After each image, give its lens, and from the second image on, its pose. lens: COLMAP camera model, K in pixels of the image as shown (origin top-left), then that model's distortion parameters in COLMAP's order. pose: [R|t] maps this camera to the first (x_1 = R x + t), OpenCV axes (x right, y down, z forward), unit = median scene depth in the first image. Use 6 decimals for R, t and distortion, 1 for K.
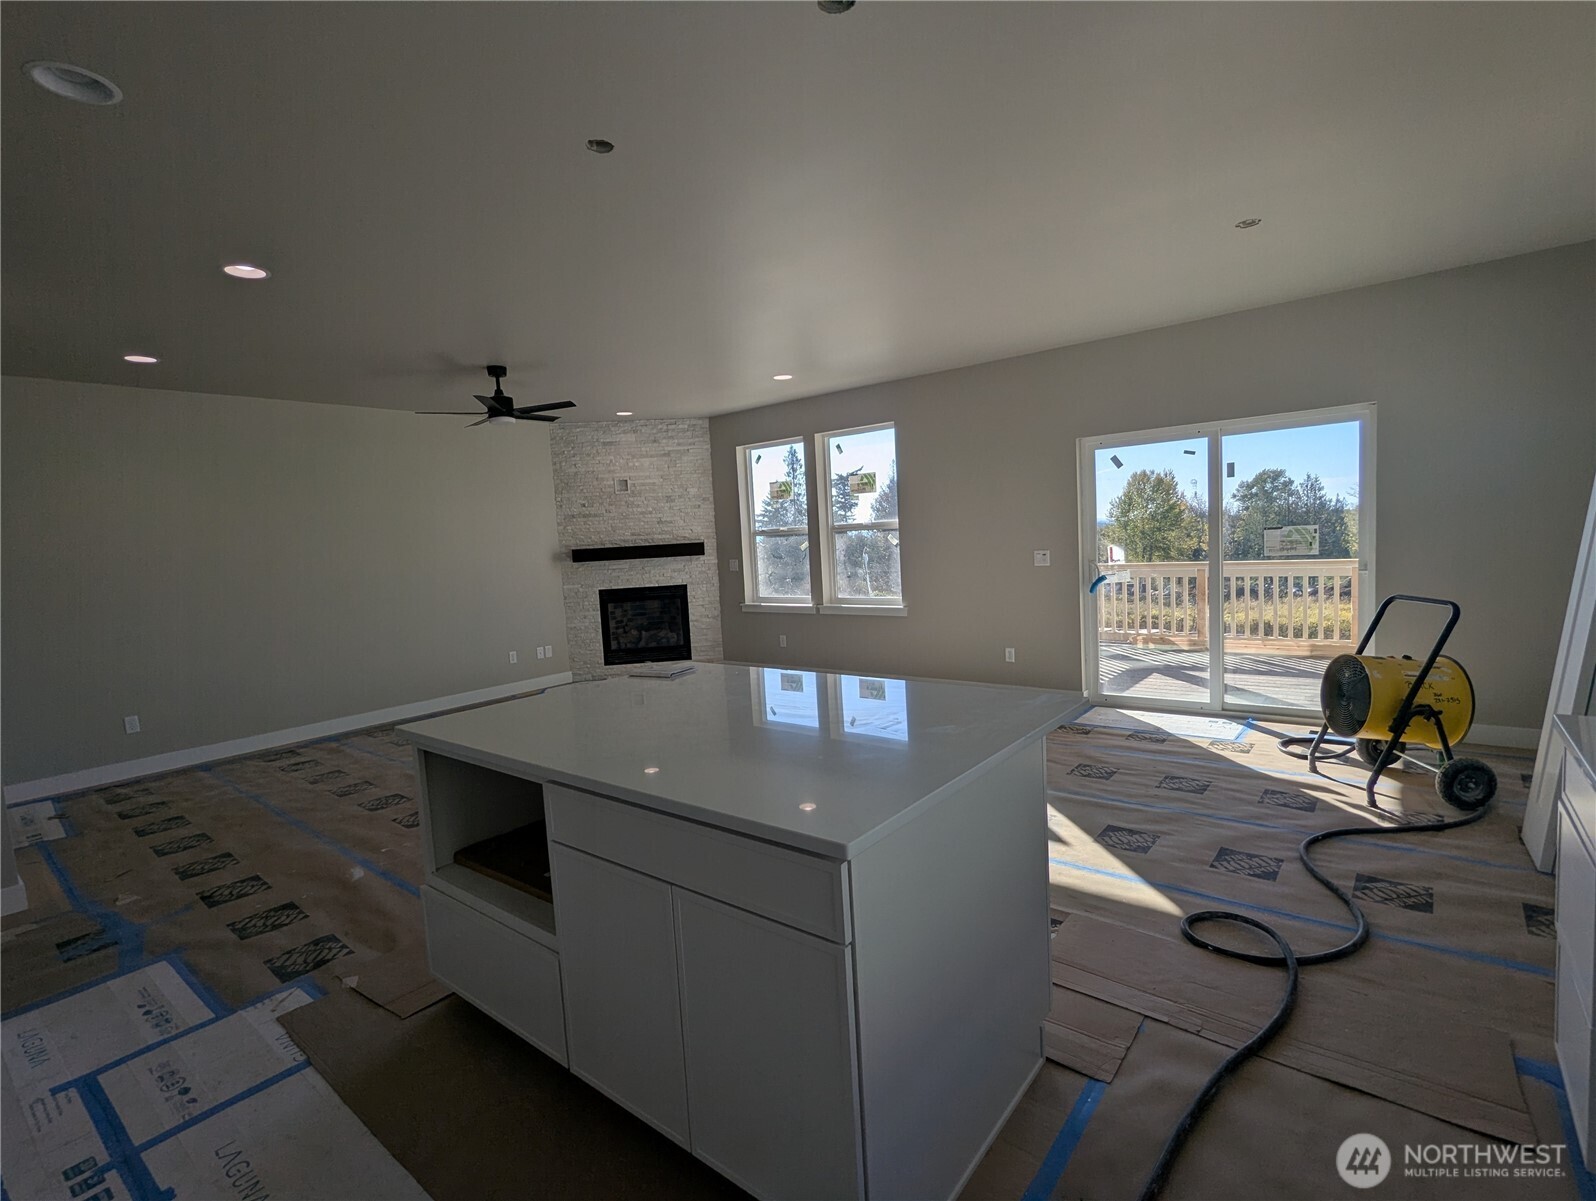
lens RADIAL K [[757.9, 0, 796.6], [0, 757.9, 600.1], [0, 0, 1]] dist [-0.003495, 0.001421]
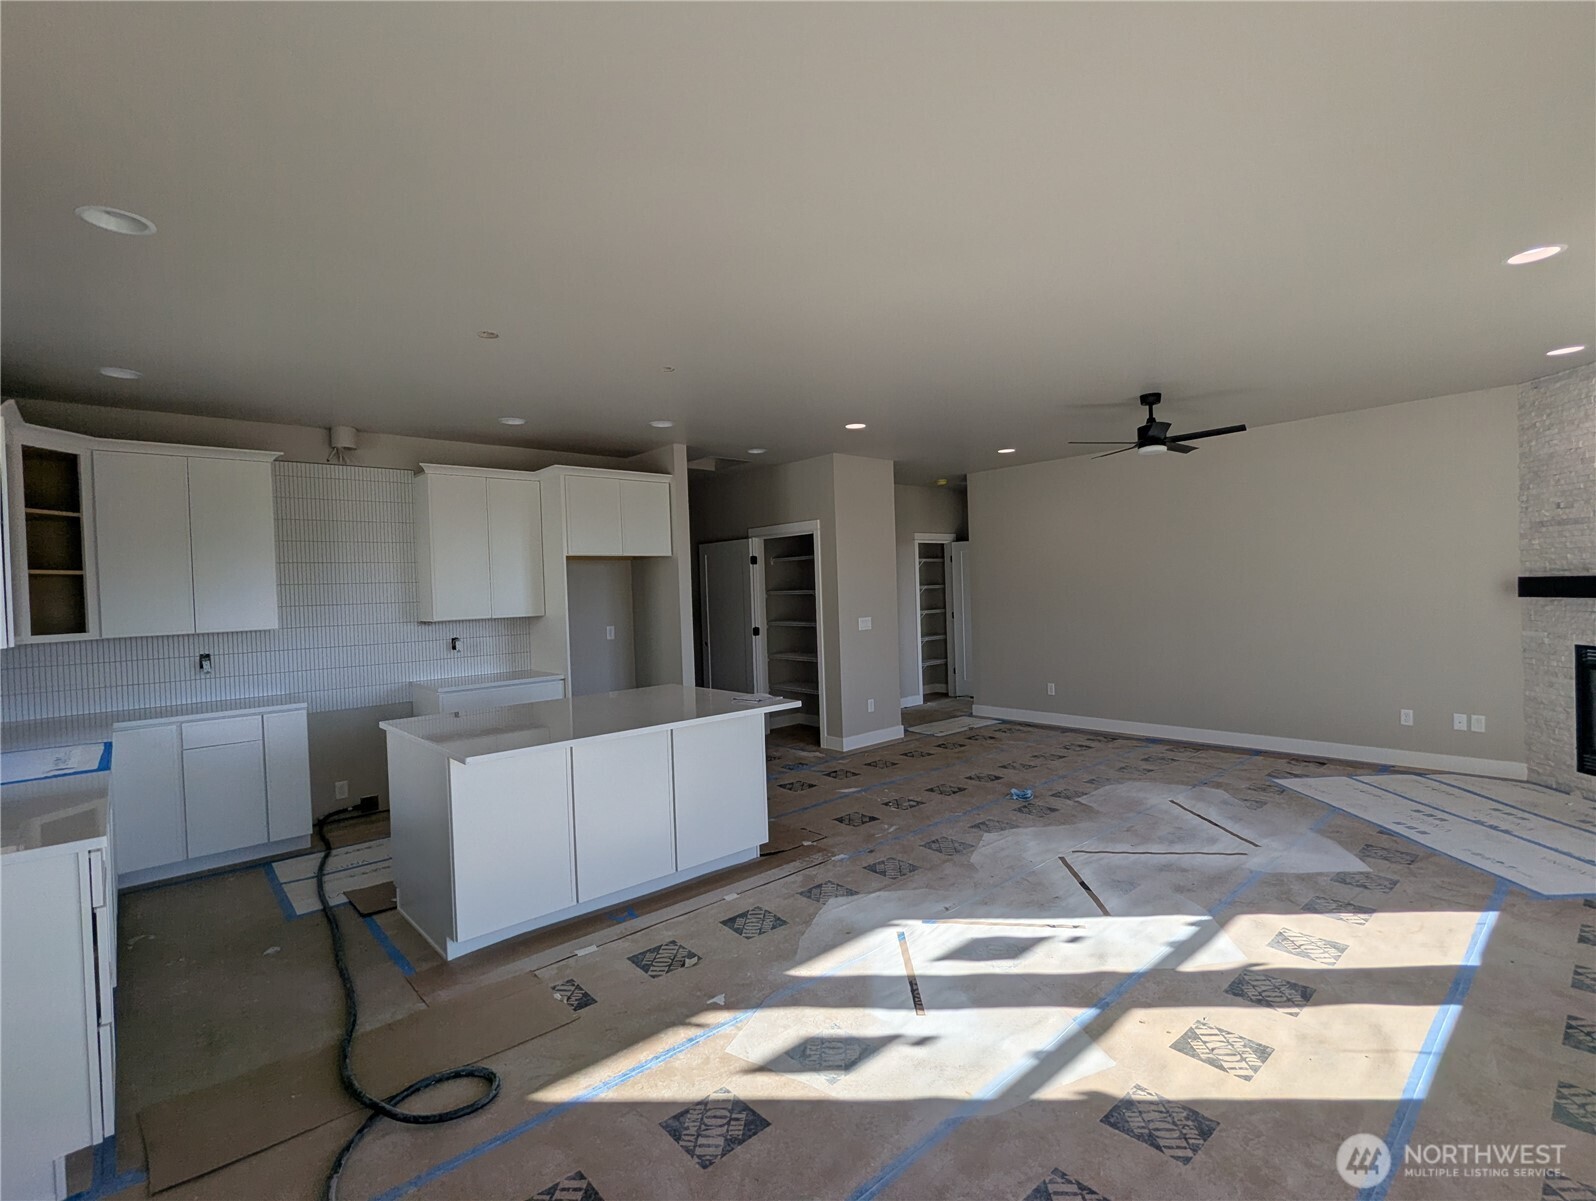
lens RADIAL K [[757.9, 0, 796.6], [0, 757.9, 600.1], [0, 0, 1]] dist [-0.003495, 0.001421]
pose [[-0.156402, 0.075736, -0.984785, 0.451288], [-0.041322, 0.995681, 0.083136, -0.077628], [0.986829, 0.053696, -0.152597, 0.508777]]
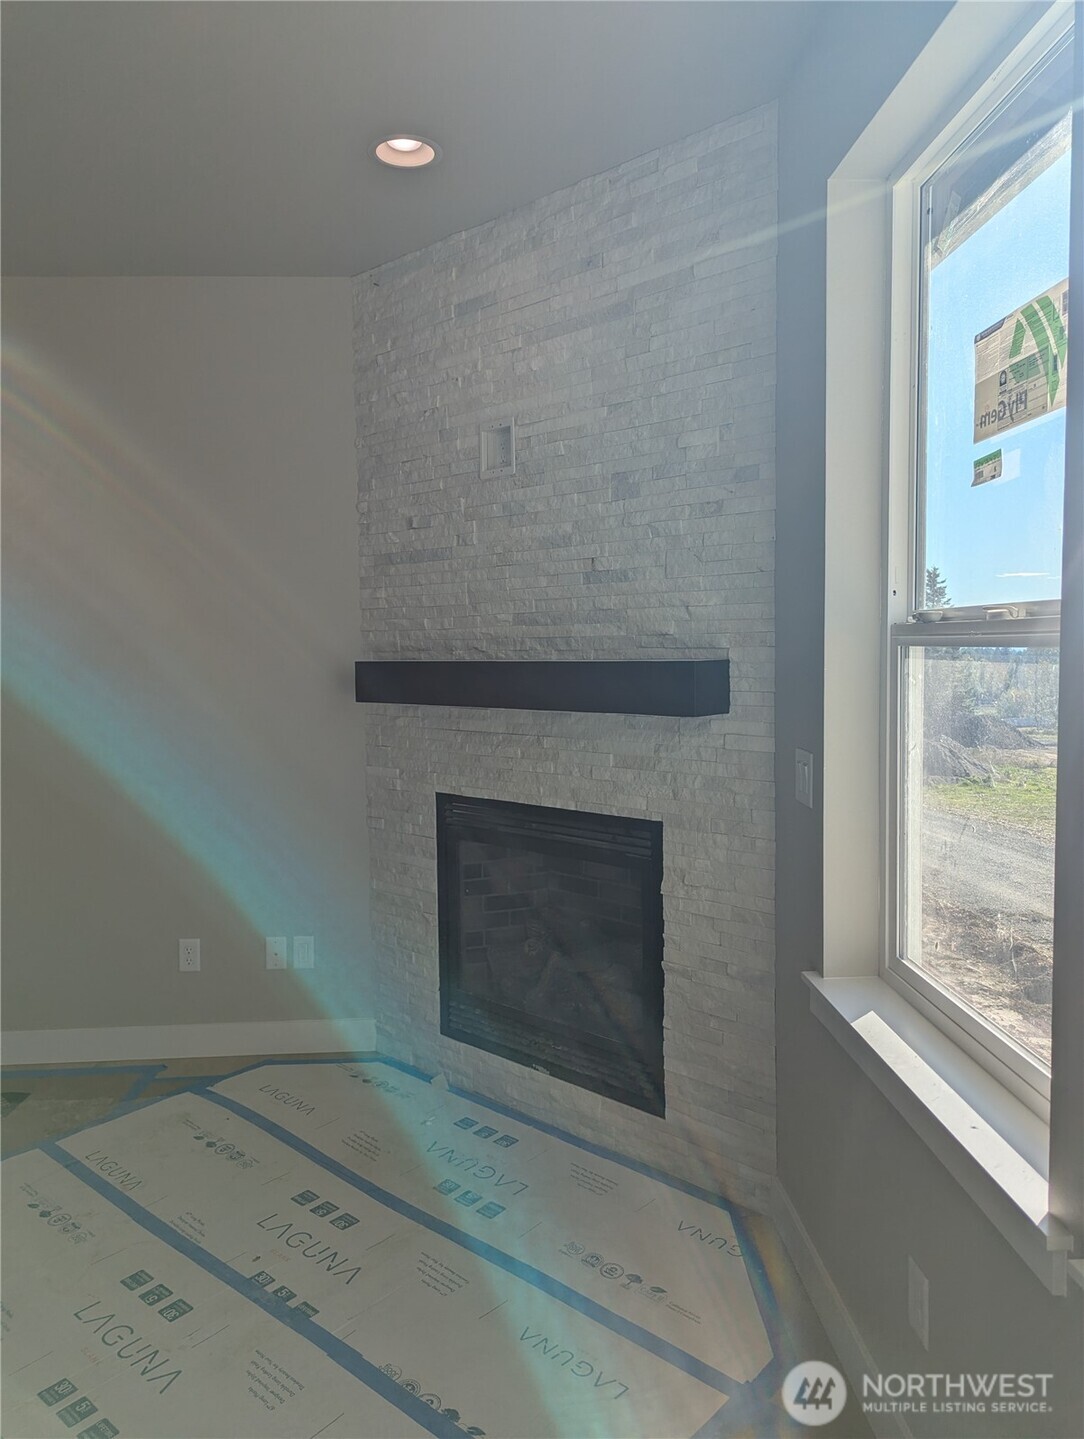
lens RADIAL K [[1010.3, 0, 543.7], [0, 1010.3, 710.1], [0, 0, 1]] dist [0.078904, -0.096785]
pose [[0.657726, 0.093247, -0.747464, 0.083777], [-0.083563, 0.995216, 0.050624, -0.077136], [0.748608, 0.029163, 0.662371, 0.801056]]
